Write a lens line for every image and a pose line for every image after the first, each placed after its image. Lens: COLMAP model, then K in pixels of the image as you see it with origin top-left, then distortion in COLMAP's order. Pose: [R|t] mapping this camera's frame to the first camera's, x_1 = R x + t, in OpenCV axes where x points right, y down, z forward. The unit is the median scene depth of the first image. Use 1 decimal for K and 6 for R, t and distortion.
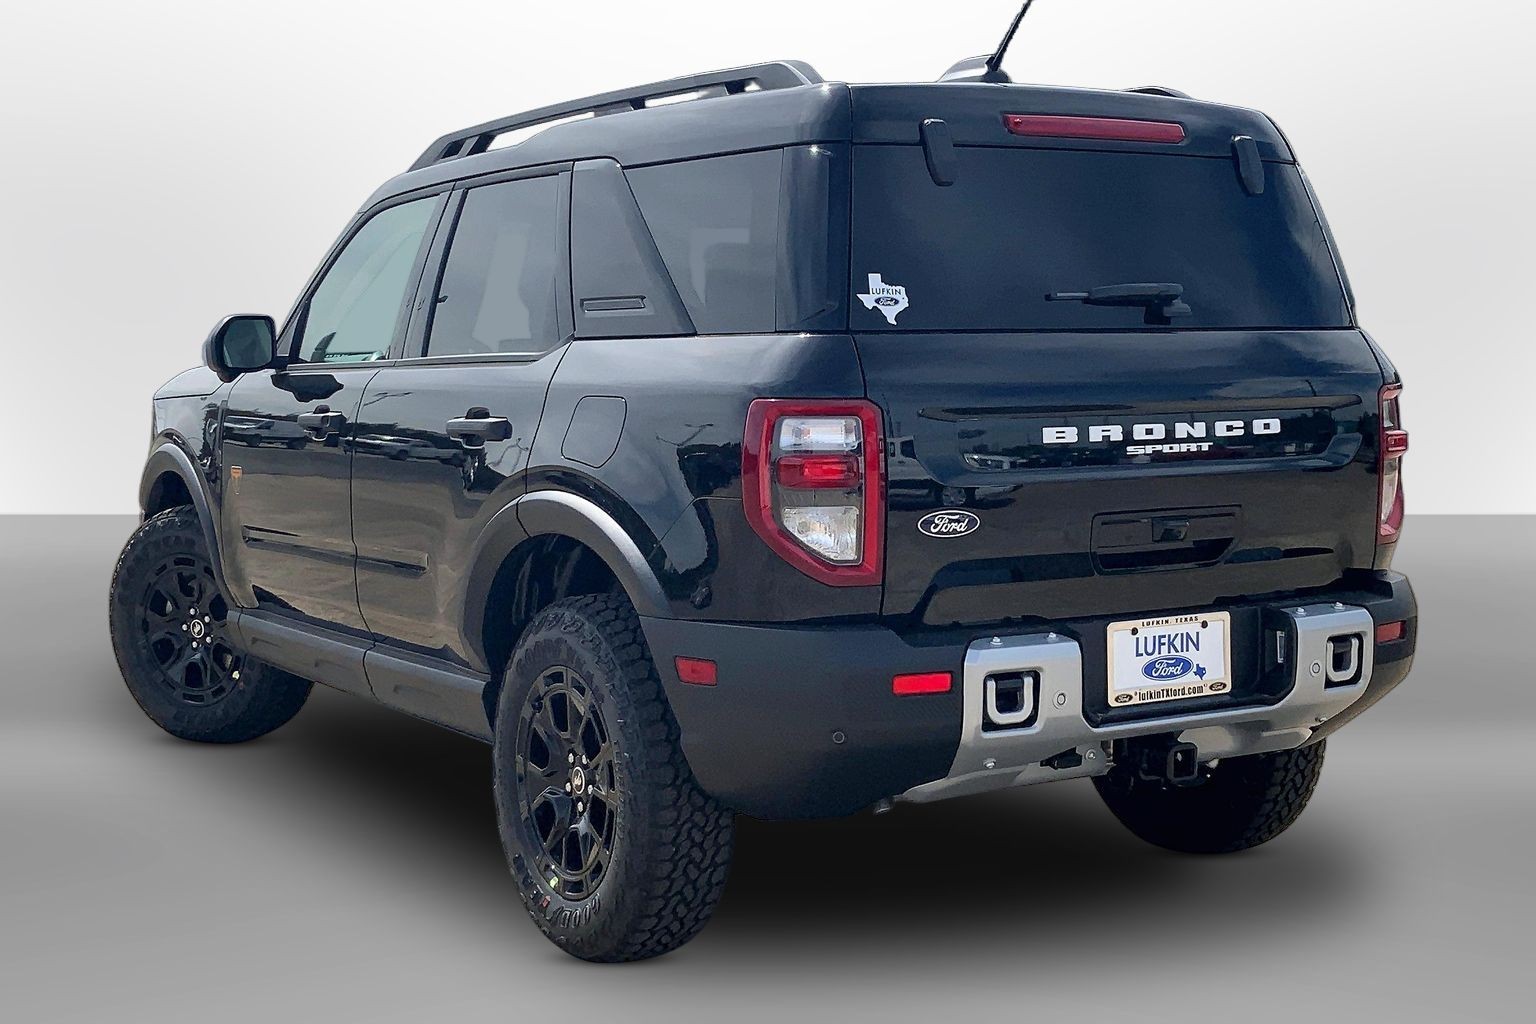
lens RADIAL K [[2302.3, 0, 768.0], [0, 2302.3, 512.0], [0, 0, 1]] dist [-0.011160, 0.031667]
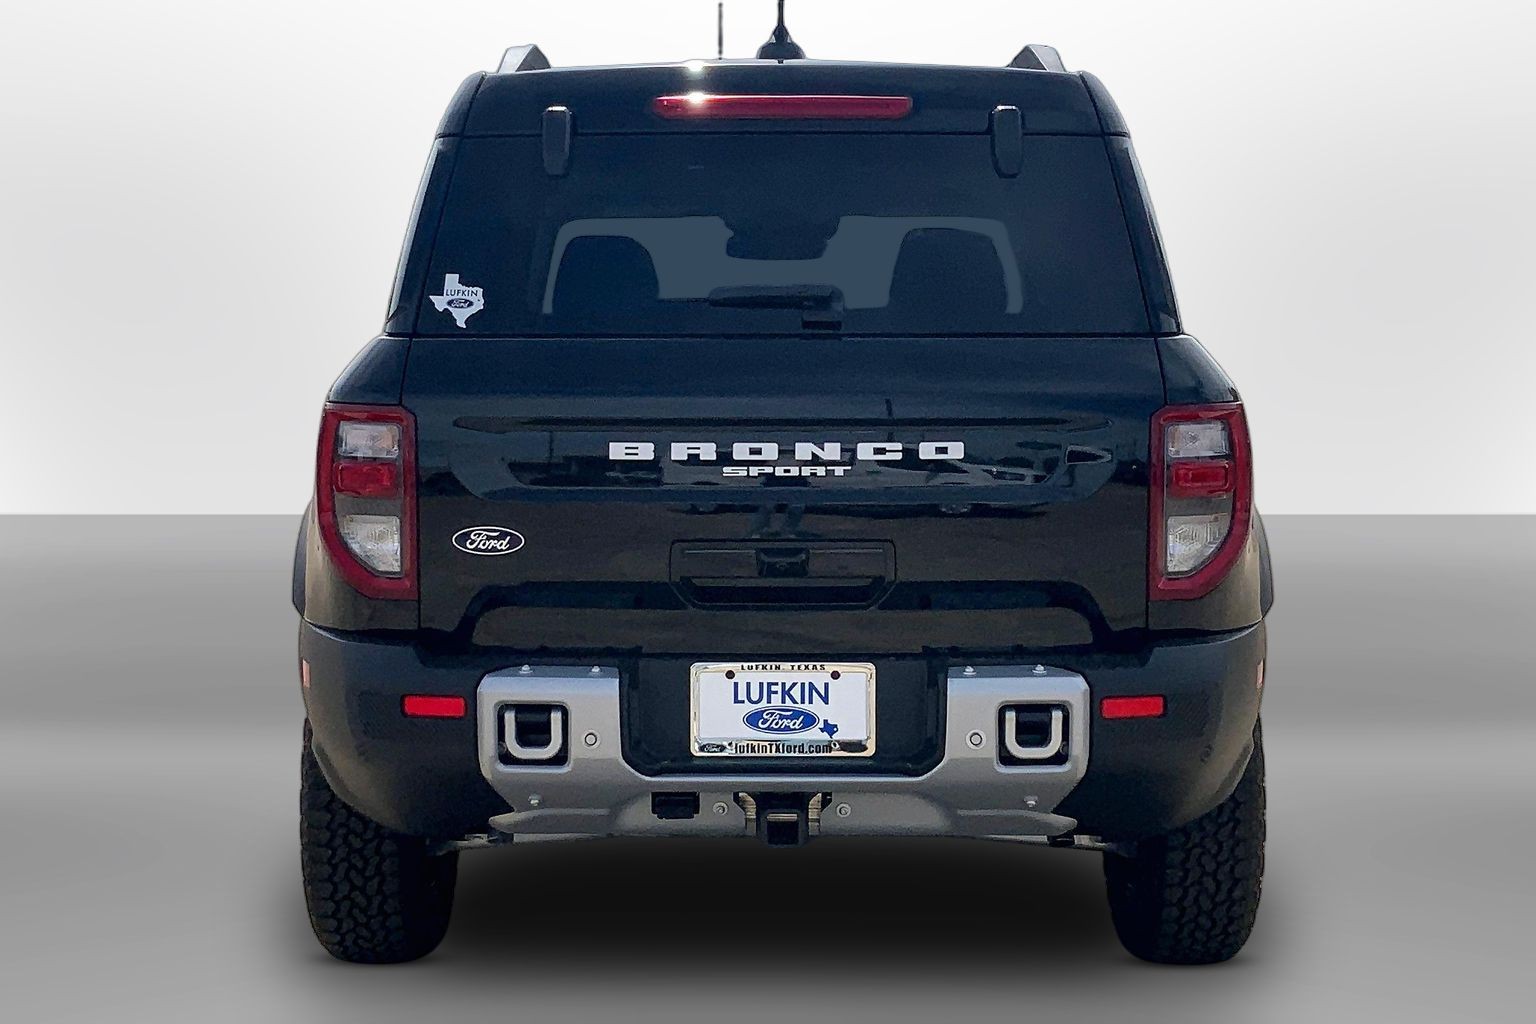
lens RADIAL K [[1961.2, 0, 768.1], [0, 1961.2, 549.4], [0, 0, 1]] dist [-0.007454, 0.011536]
pose [[0.832584, 0.068587, -0.549636, 0.584993], [-0.048879, 0.997530, 0.050437, -0.035539], [0.551738, -0.015127, 0.833880, 0.375840]]
